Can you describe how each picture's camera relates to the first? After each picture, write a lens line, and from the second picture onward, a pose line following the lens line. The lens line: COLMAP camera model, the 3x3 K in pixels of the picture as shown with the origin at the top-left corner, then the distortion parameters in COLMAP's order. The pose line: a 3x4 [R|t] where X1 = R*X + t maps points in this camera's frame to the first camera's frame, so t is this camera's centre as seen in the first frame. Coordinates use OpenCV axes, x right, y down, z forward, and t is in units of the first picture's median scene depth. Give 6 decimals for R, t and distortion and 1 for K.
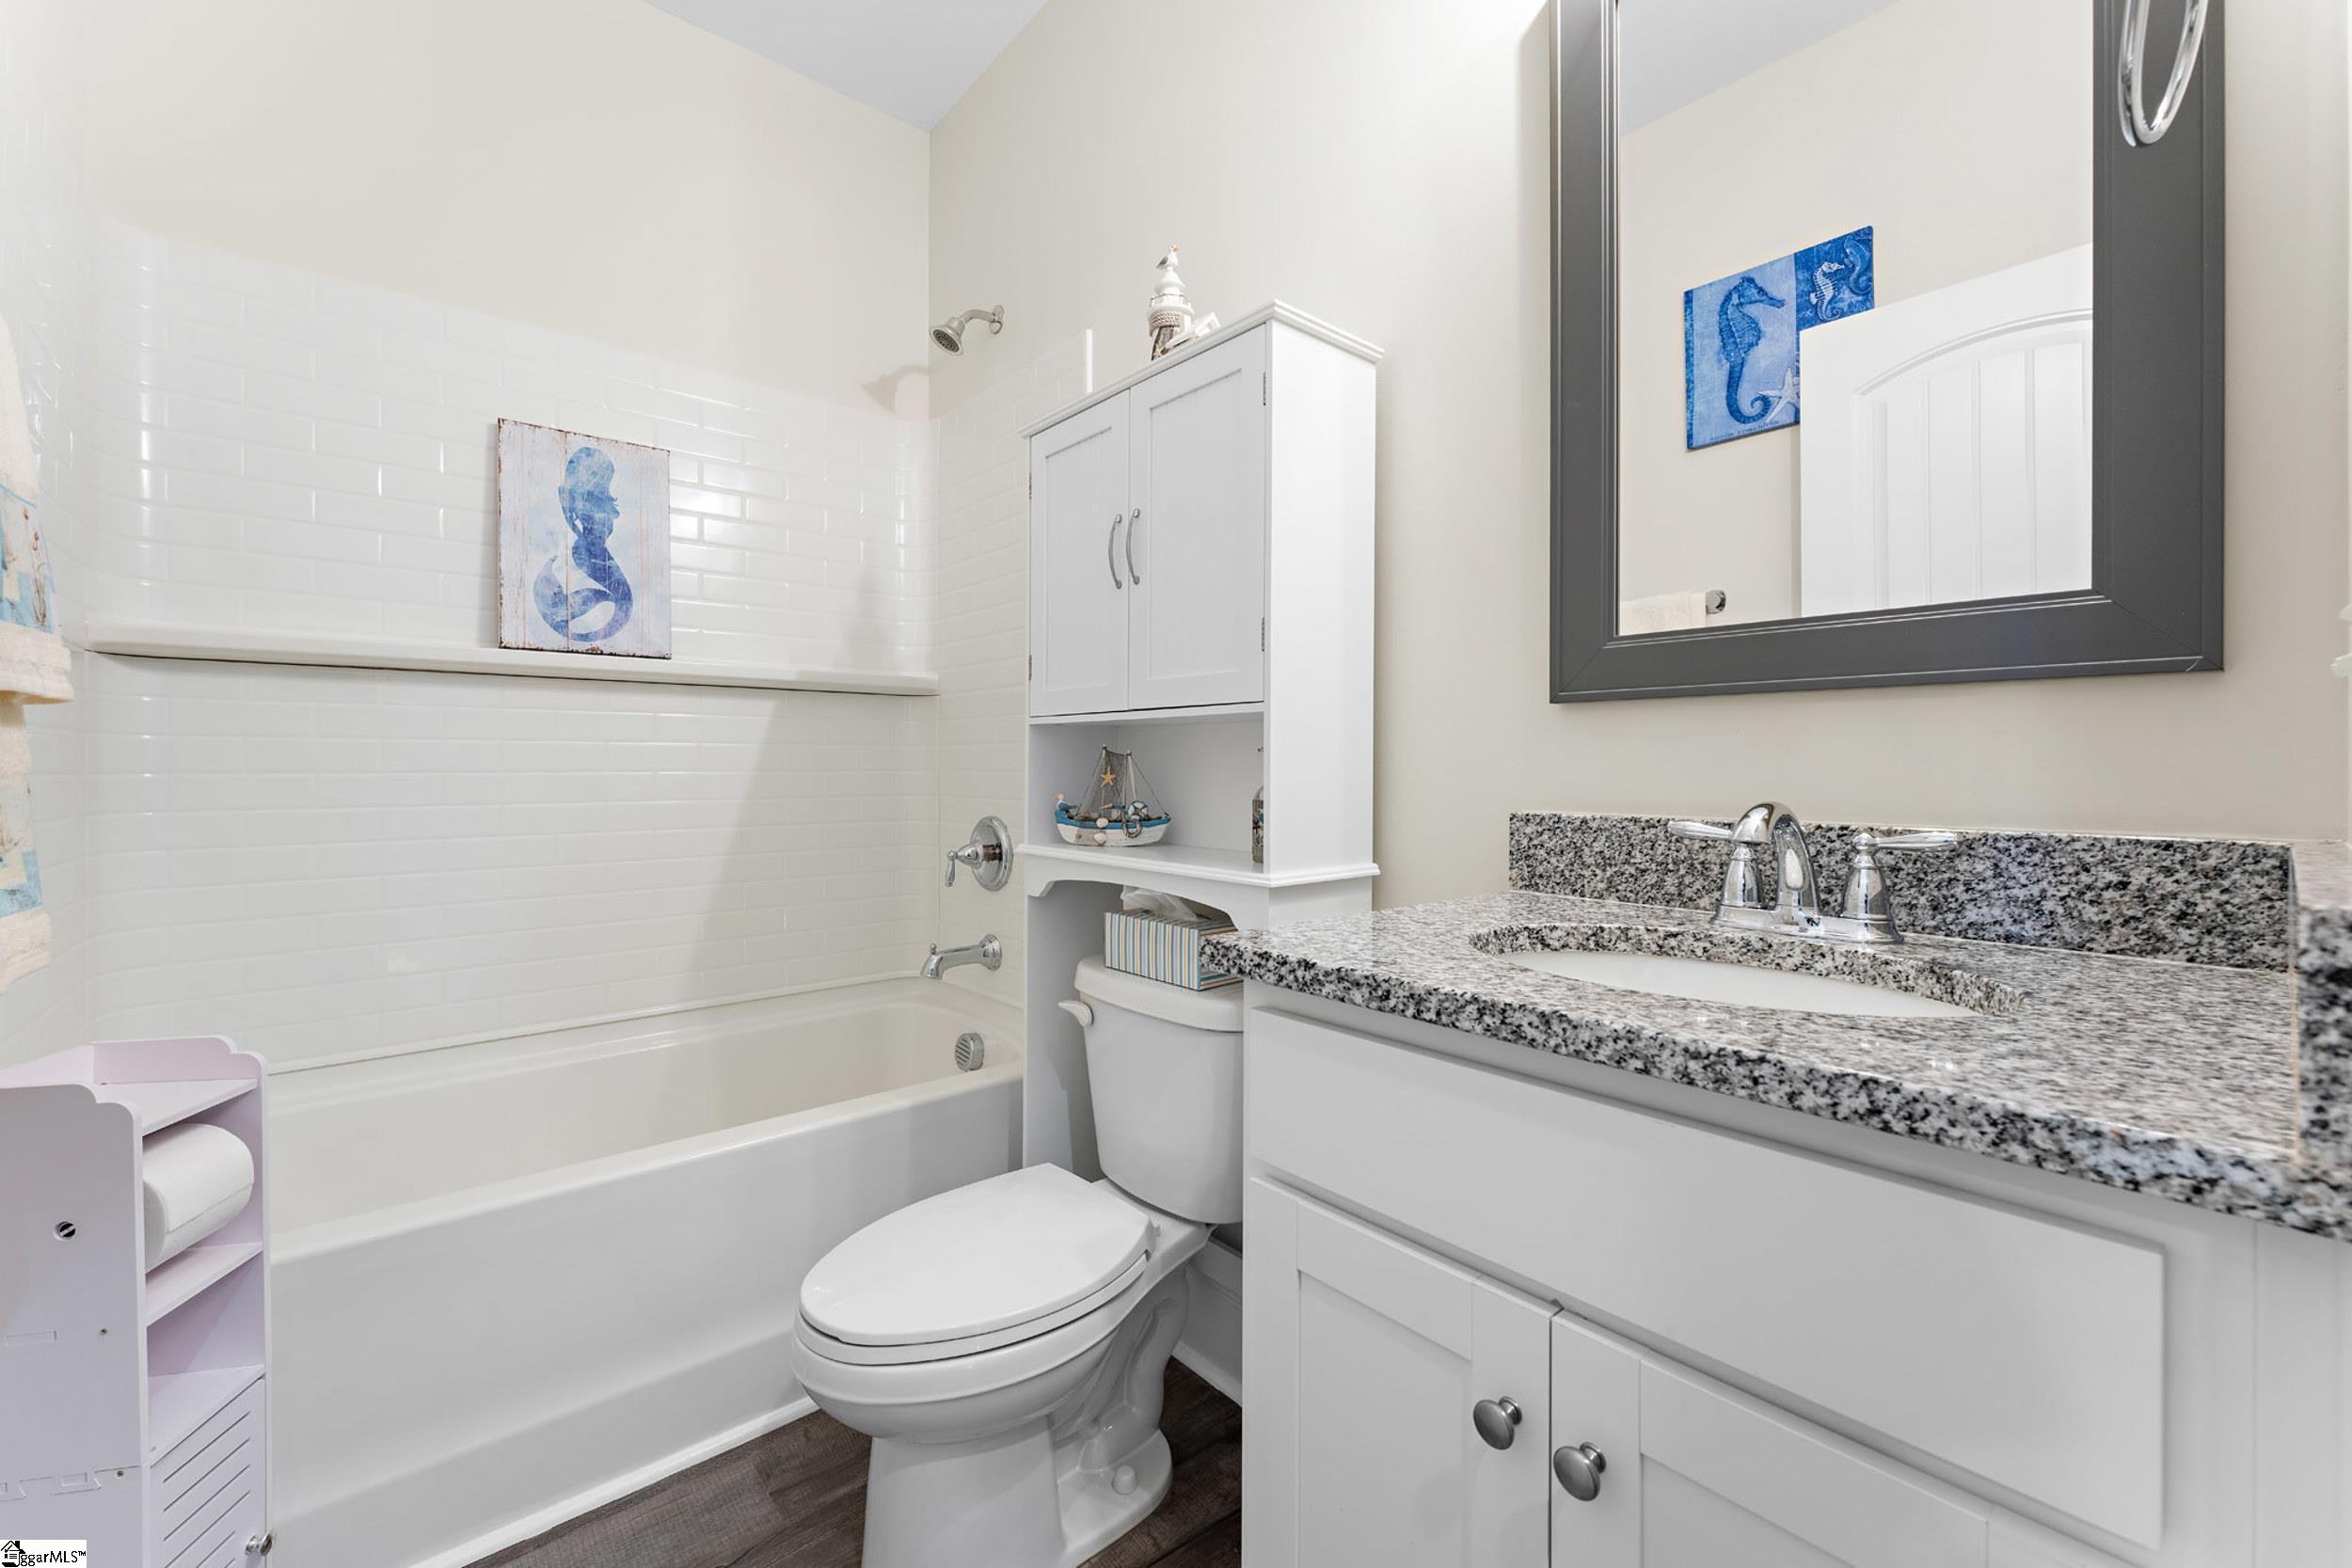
lens RADIAL K [[950.0, 0, 1167.6], [0, 950.0, 773.2], [0, 0, 1]] dist [-0.002427, 0.000441]
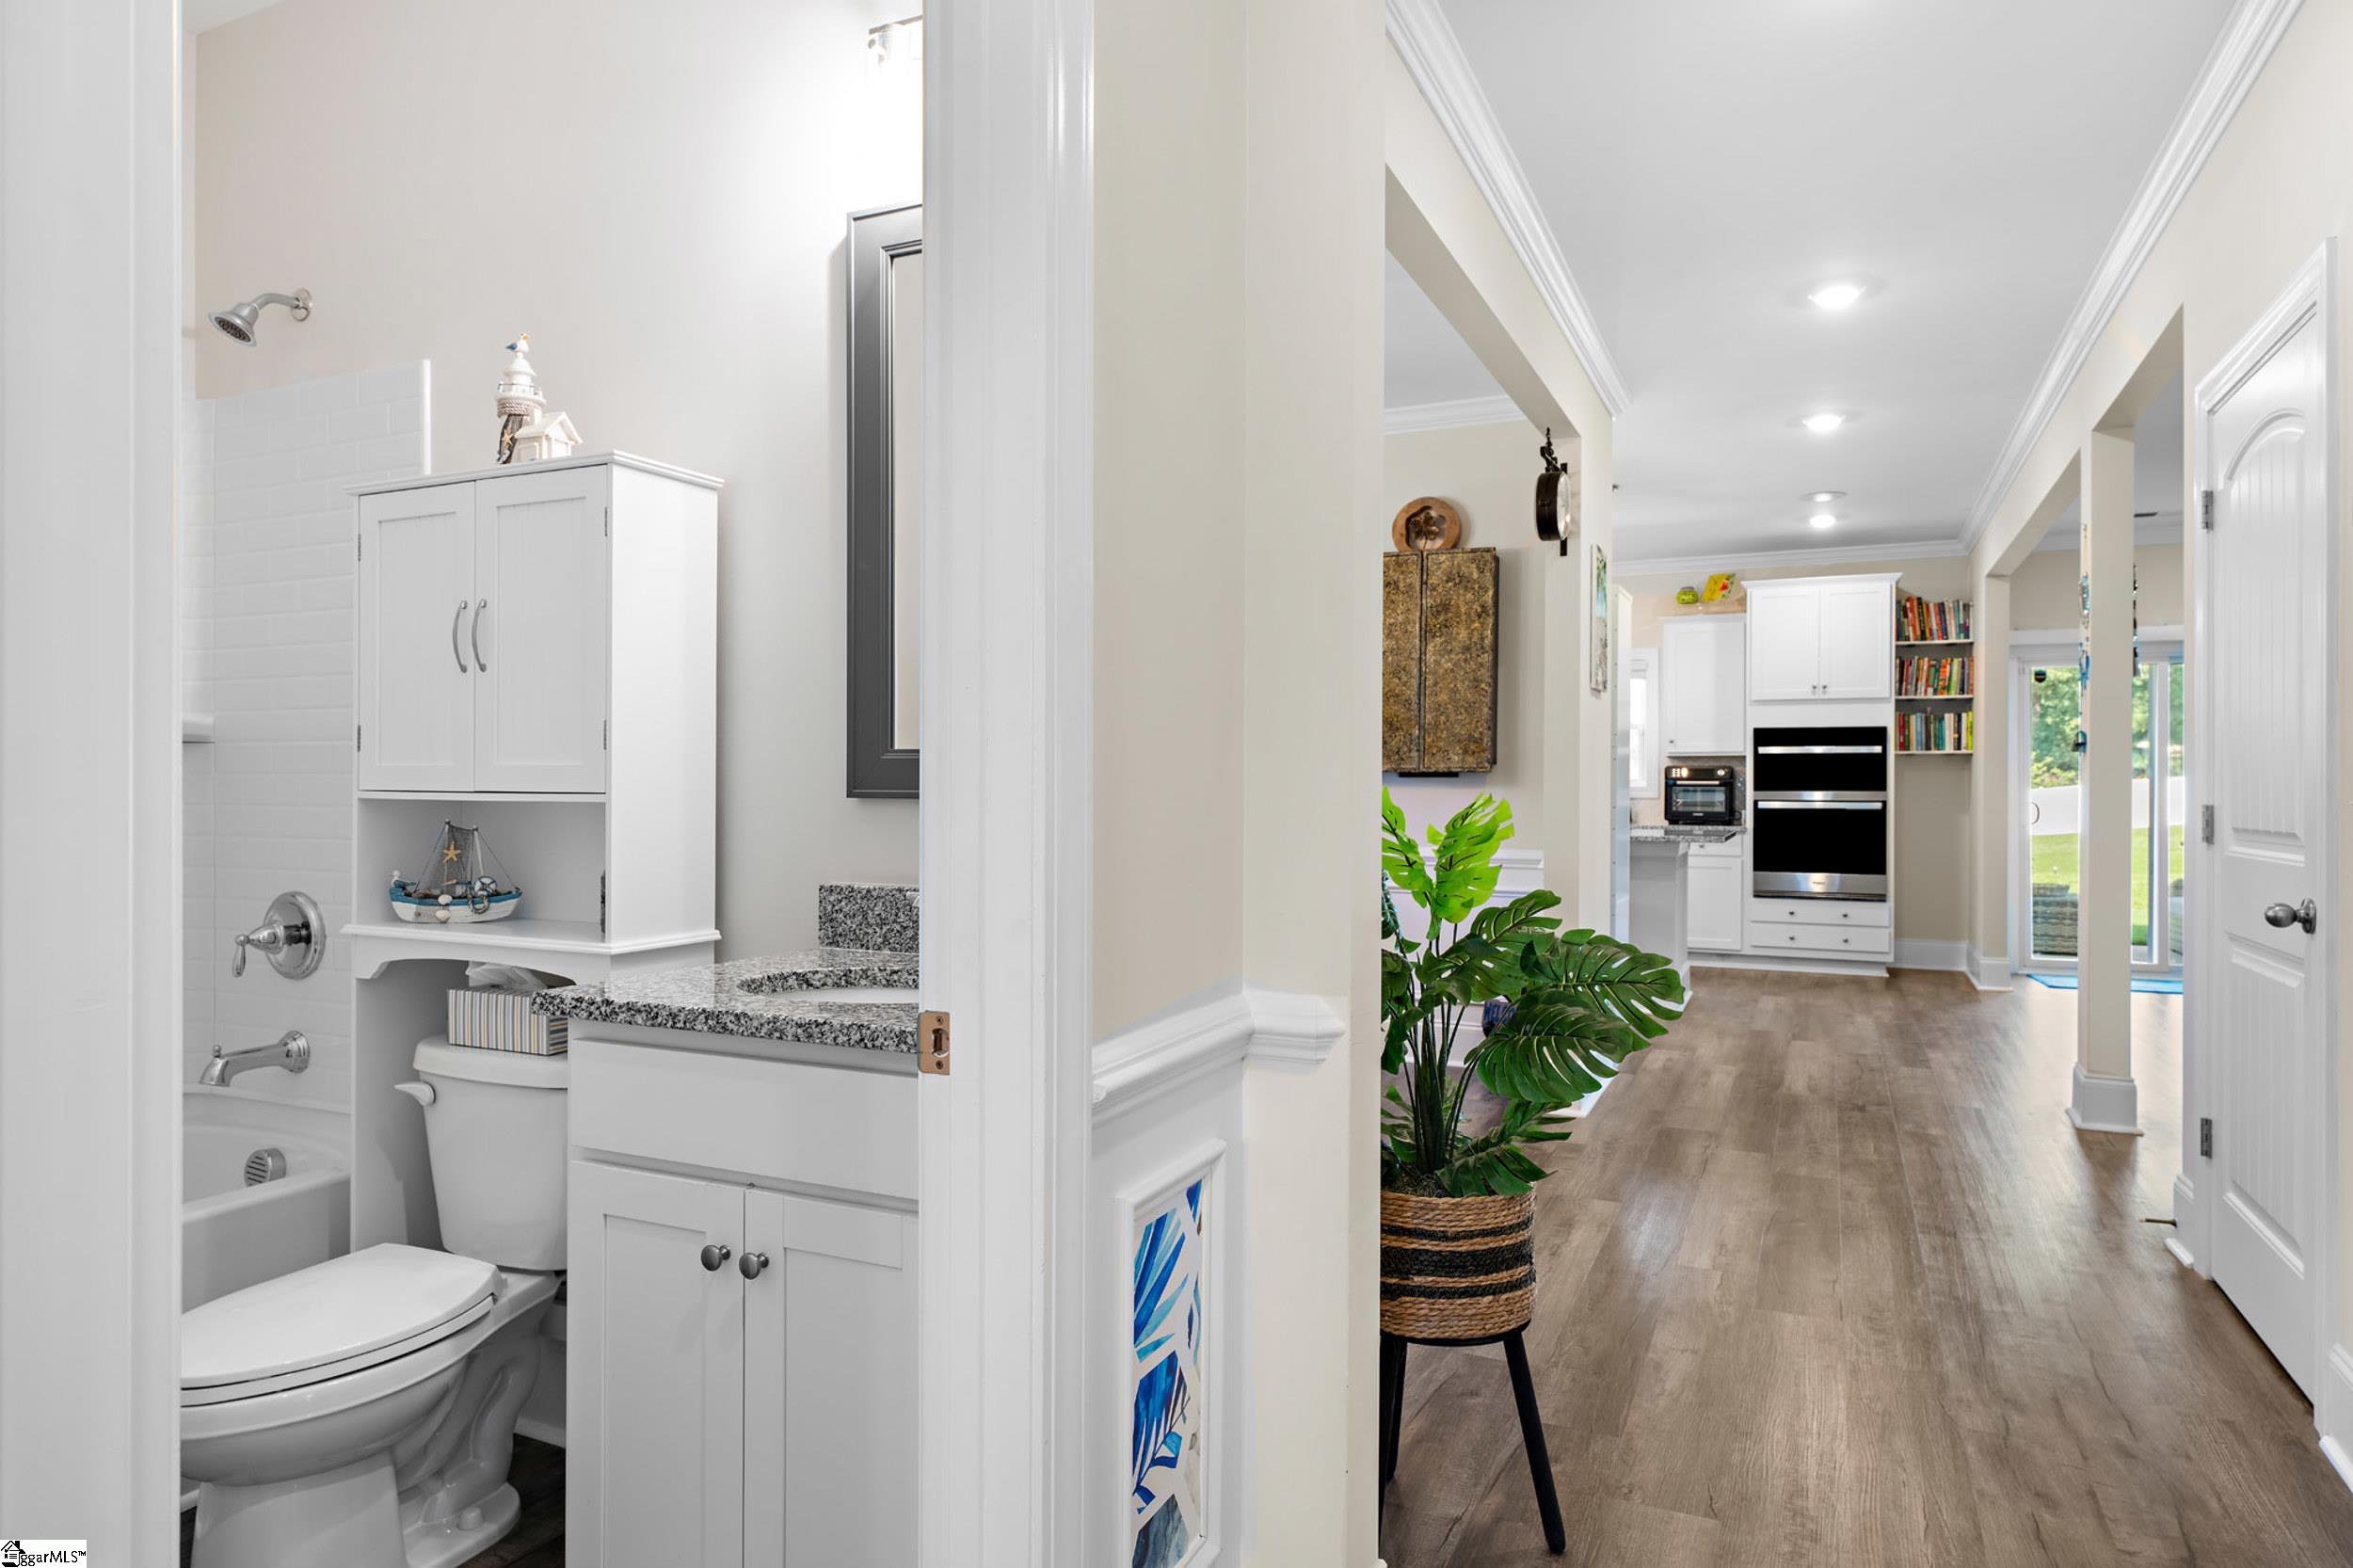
lens RADIAL K [[1405.9, 0, 1176.6], [0, 1405.9, 787.4], [0, 0, 1]] dist [0.002874, 0.001219]
pose [[0.913456, -0.000940, 0.406937, 0.035687], [0.001803, 0.999997, -0.001739, -0.070659], [-0.406934, 0.002322, 0.913454, -0.752513]]
